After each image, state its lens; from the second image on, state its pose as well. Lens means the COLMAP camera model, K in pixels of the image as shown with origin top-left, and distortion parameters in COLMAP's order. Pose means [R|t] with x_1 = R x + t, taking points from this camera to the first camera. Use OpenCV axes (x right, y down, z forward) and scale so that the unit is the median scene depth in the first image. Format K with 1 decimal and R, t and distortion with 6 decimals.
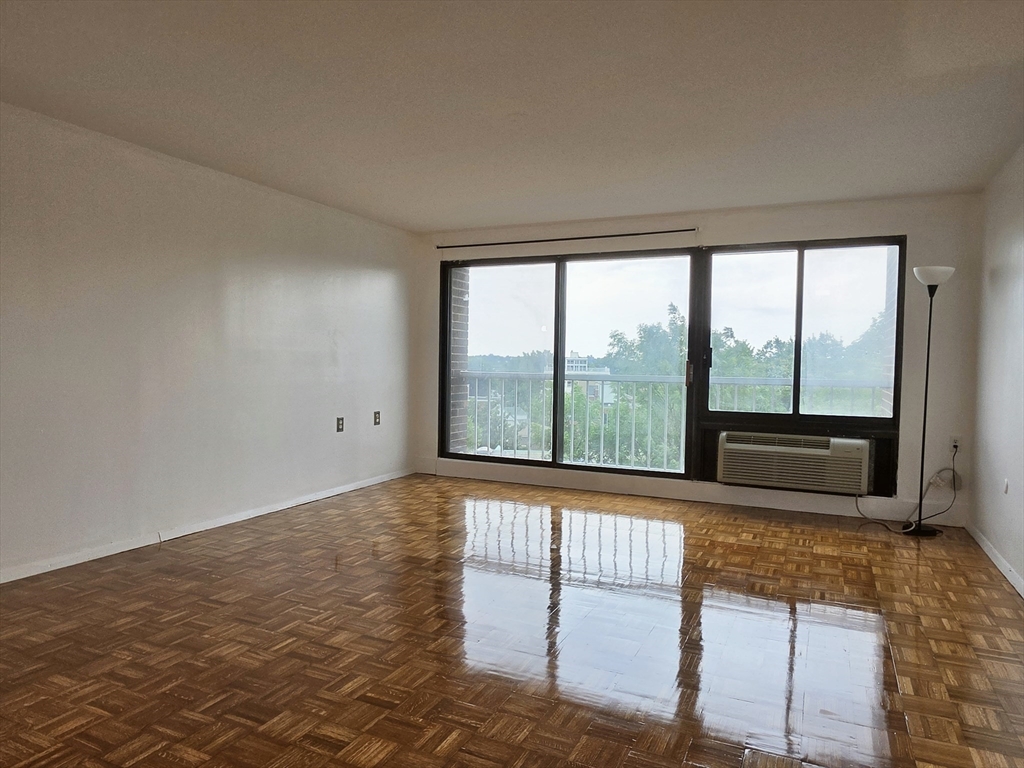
lens RADIAL K [[681.0, 0, 512.8], [0, 681.0, 388.2], [0, 0, 1]] dist [-0.006740, 0.004678]
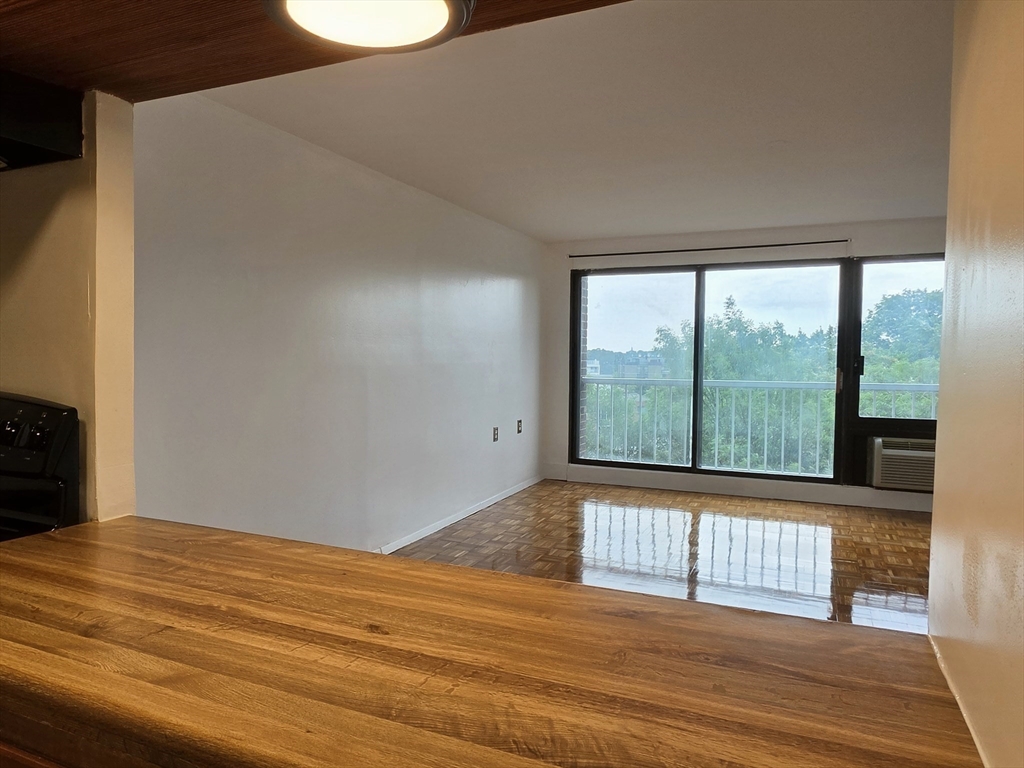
lens RADIAL K [[681.0, 0, 497.4], [0, 681.0, 387.1], [0, 0, 1]] dist [-0.006740, 0.004678]
pose [[0.999931, -0.011410, 0.002964, -0.246106], [0.011364, 0.999824, 0.014925, -0.031762], [-0.003134, -0.014890, 0.999884, -0.019518]]
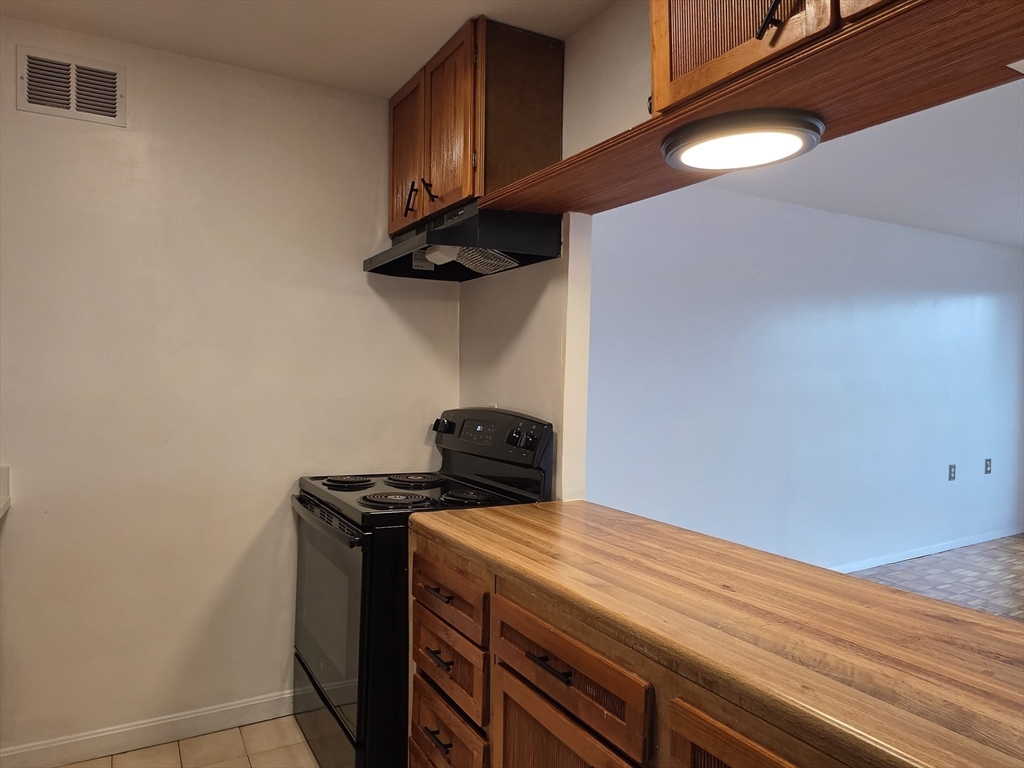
lens RADIAL K [[681.0, 0, 496.4], [0, 681.0, 400.2], [0, 0, 1]] dist [-0.006740, 0.004678]
pose [[0.807293, 0.012360, -0.590021, -0.204863], [-0.014123, 0.999899, 0.001622, -0.035019], [0.589981, 0.007024, 0.807386, -0.088631]]
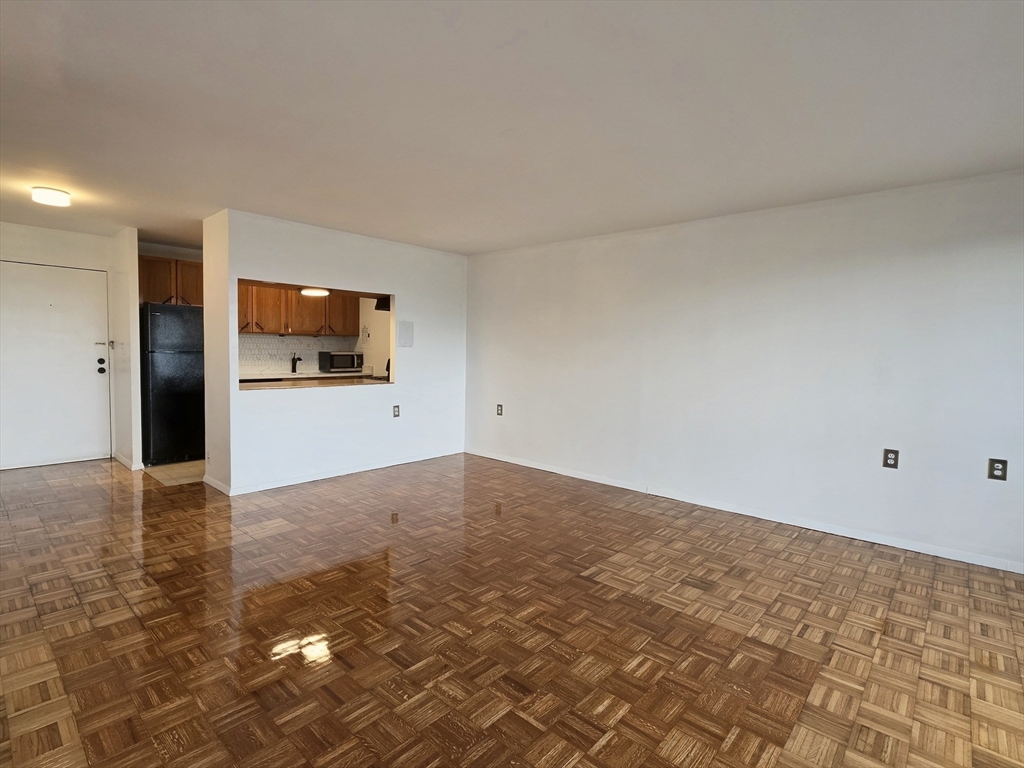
lens RADIAL K [[503.5, 0, 508.2], [0, 503.5, 380.4], [0, 0, 1]] dist [-0.000346, 0.001579]
pose [[-0.306786, 0.034185, -0.951164, 0.434128], [-0.055159, 0.997037, 0.053624, -0.042926], [0.950179, 0.068916, -0.303992, 0.737557]]
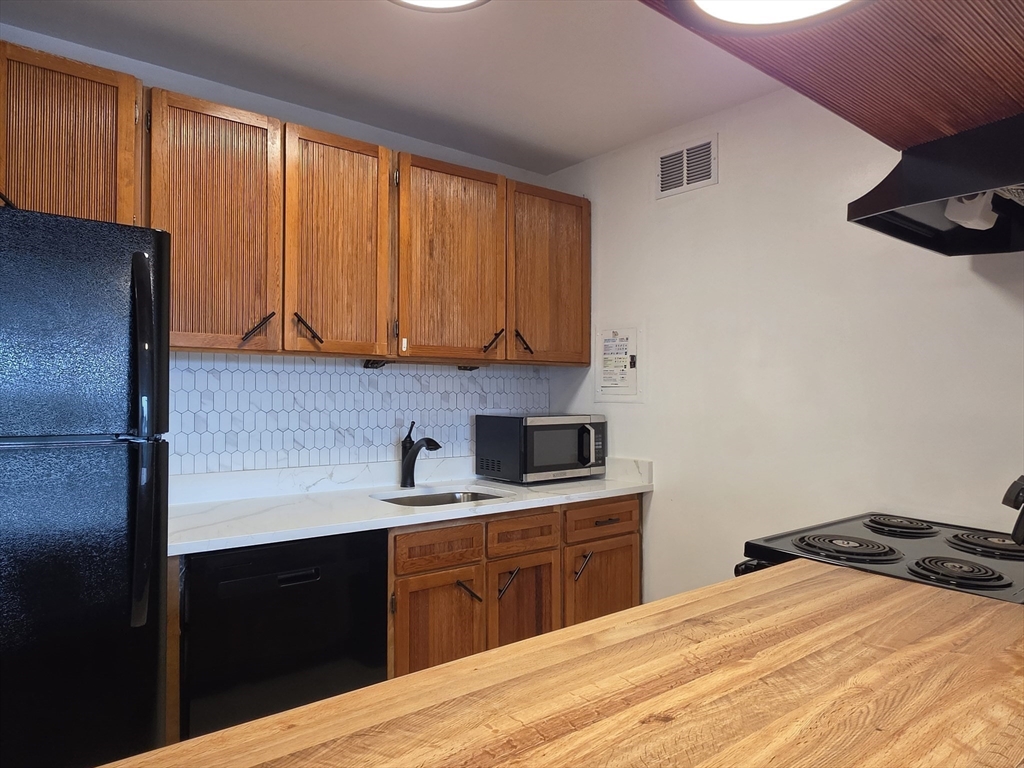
lens RADIAL K [[681.0, 0, 494.7], [0, 681.0, 389.4], [0, 0, 1]] dist [-0.006740, 0.004678]
pose [[-0.445754, -0.026444, -0.894765, -0.136226], [-0.043788, 0.999011, -0.007711, -0.038169], [0.894084, 0.035743, -0.446471, 0.162700]]
